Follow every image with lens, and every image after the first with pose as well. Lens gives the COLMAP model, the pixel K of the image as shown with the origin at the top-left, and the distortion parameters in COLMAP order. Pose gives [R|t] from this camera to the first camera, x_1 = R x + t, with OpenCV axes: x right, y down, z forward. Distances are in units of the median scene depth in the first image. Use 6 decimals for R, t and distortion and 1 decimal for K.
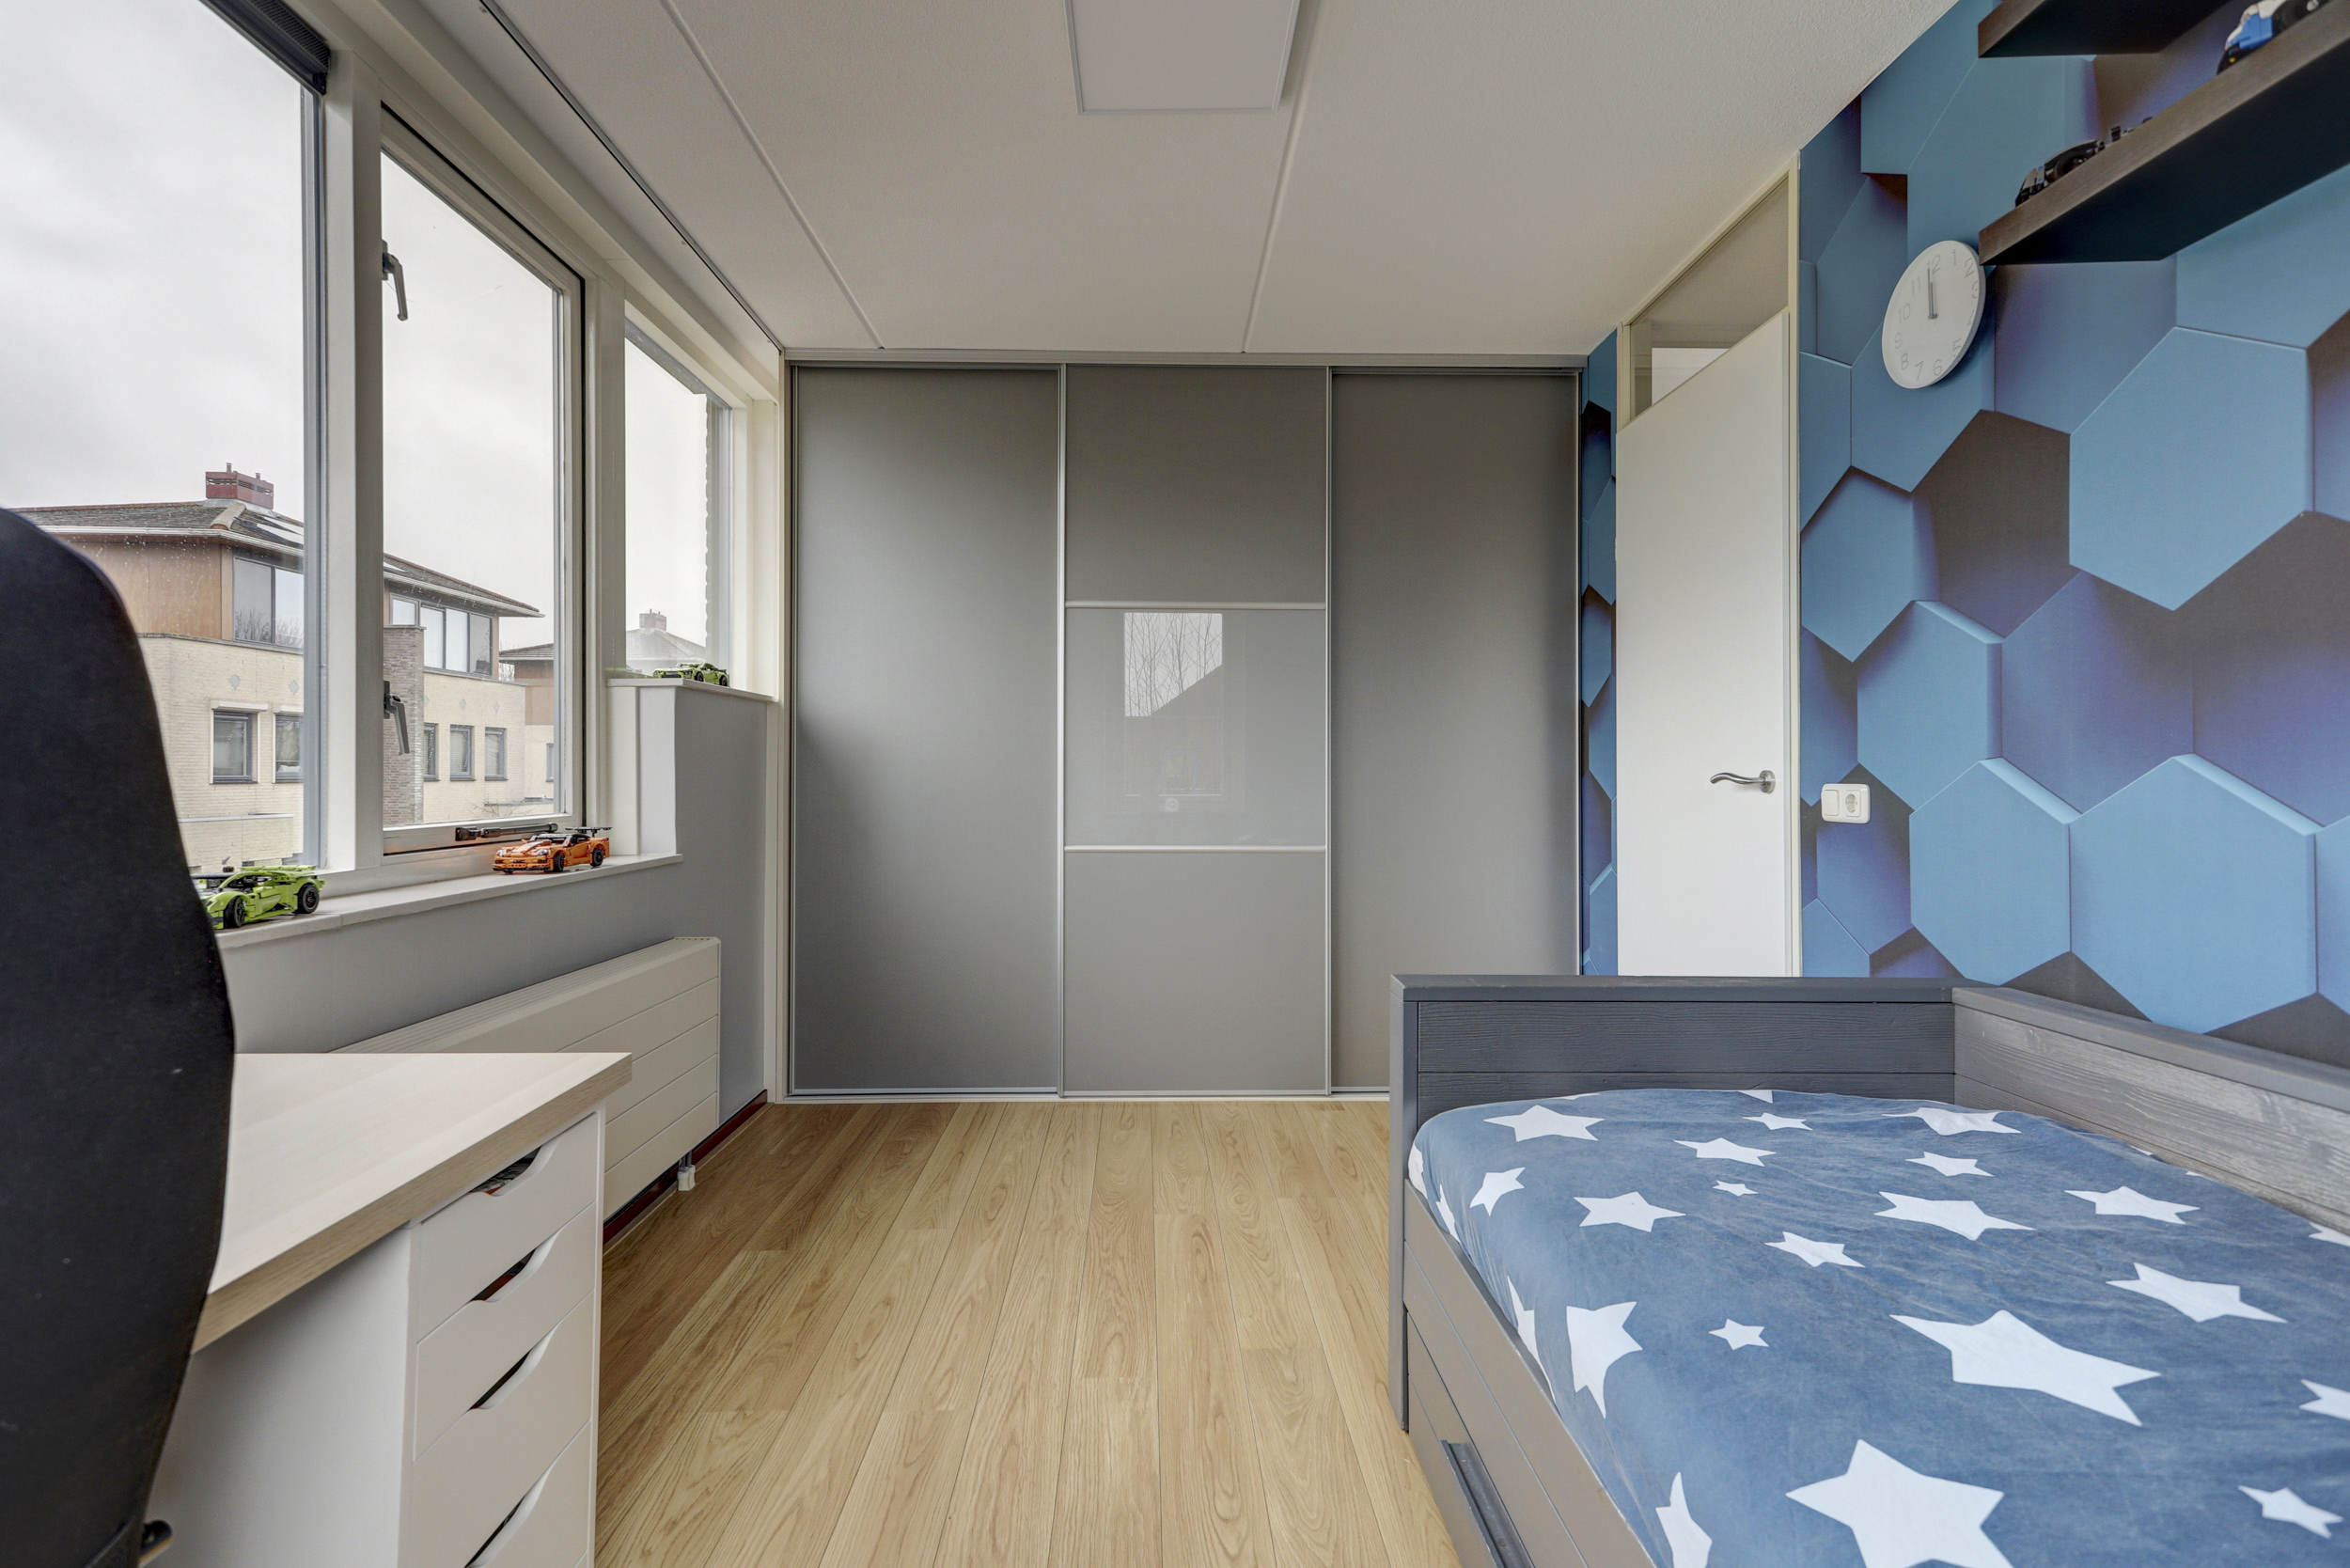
lens RADIAL K [[1134.0, 0, 1179.9], [0, 1134.0, 790.1], [0, 0, 1]] dist [-0.001050, 0.000307]
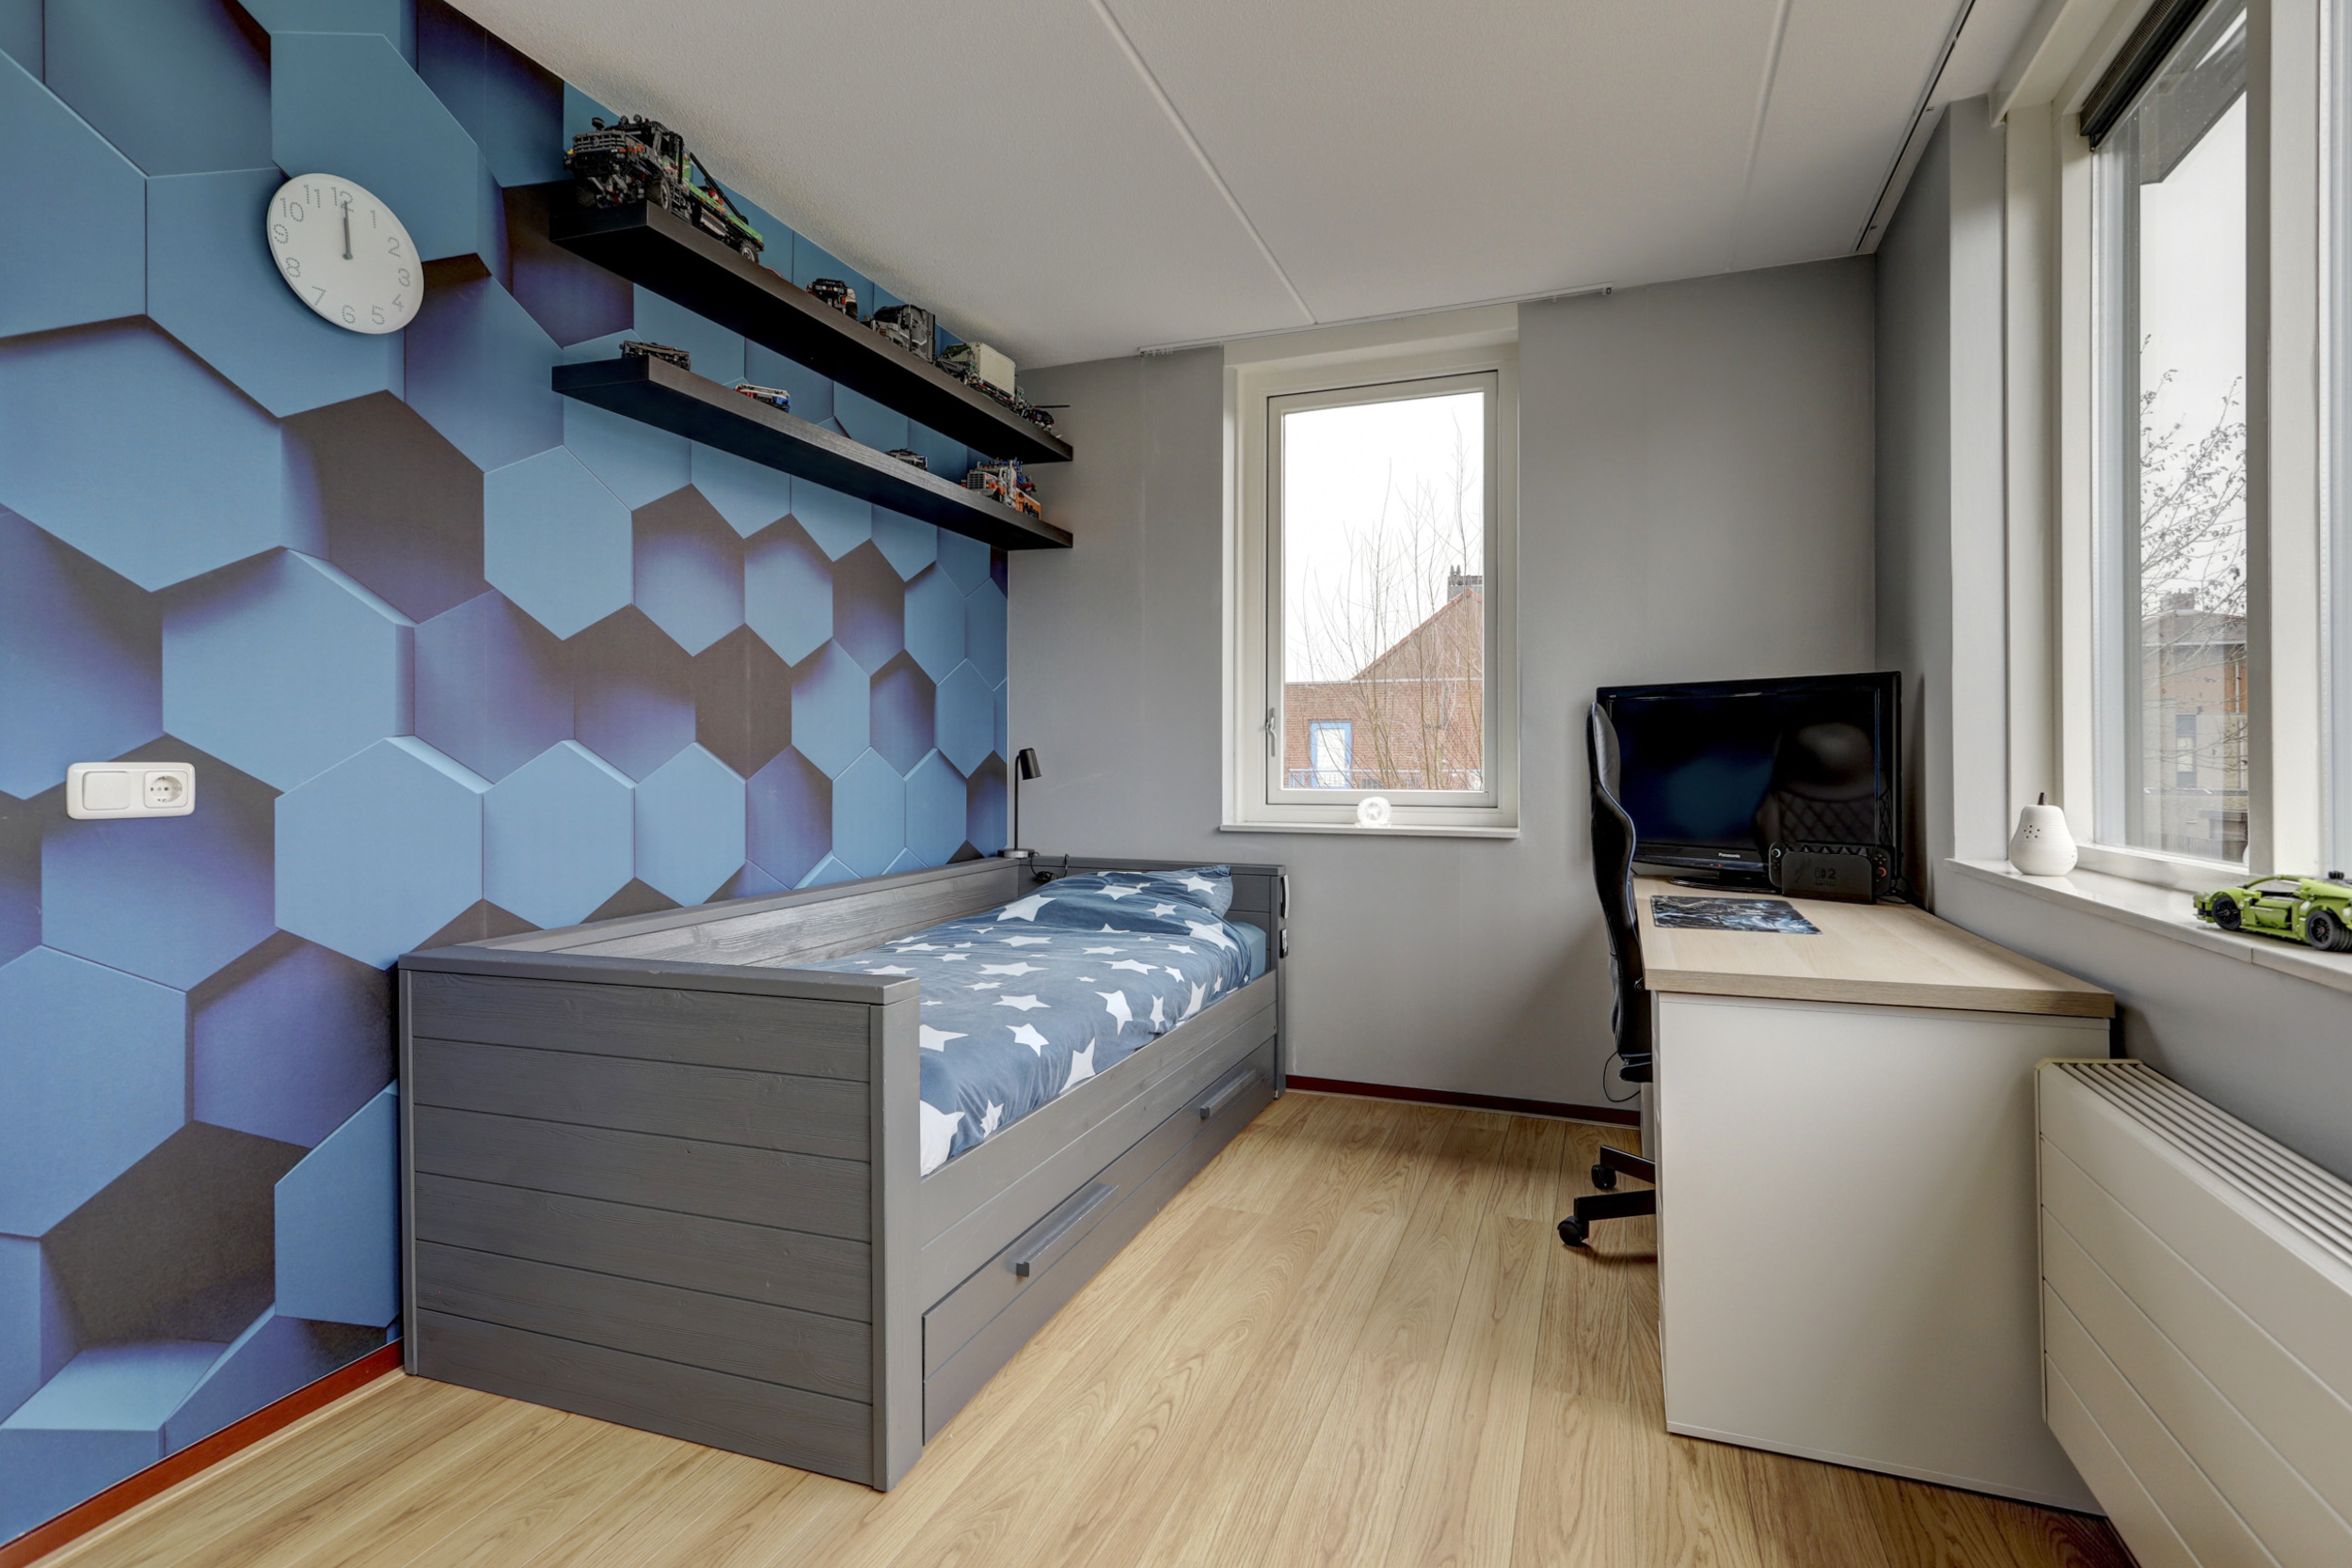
lens RADIAL K [[1134.8, 0, 1221.4], [0, 1134.8, 744.3], [0, 0, 1]] dist [-0.001050, 0.000307]
pose [[-0.939229, 0.001809, 0.343287, -0.367777], [0.000563, 0.999993, -0.003729, -0.017318], [-0.343291, -0.003309, -0.939223, 1.846295]]
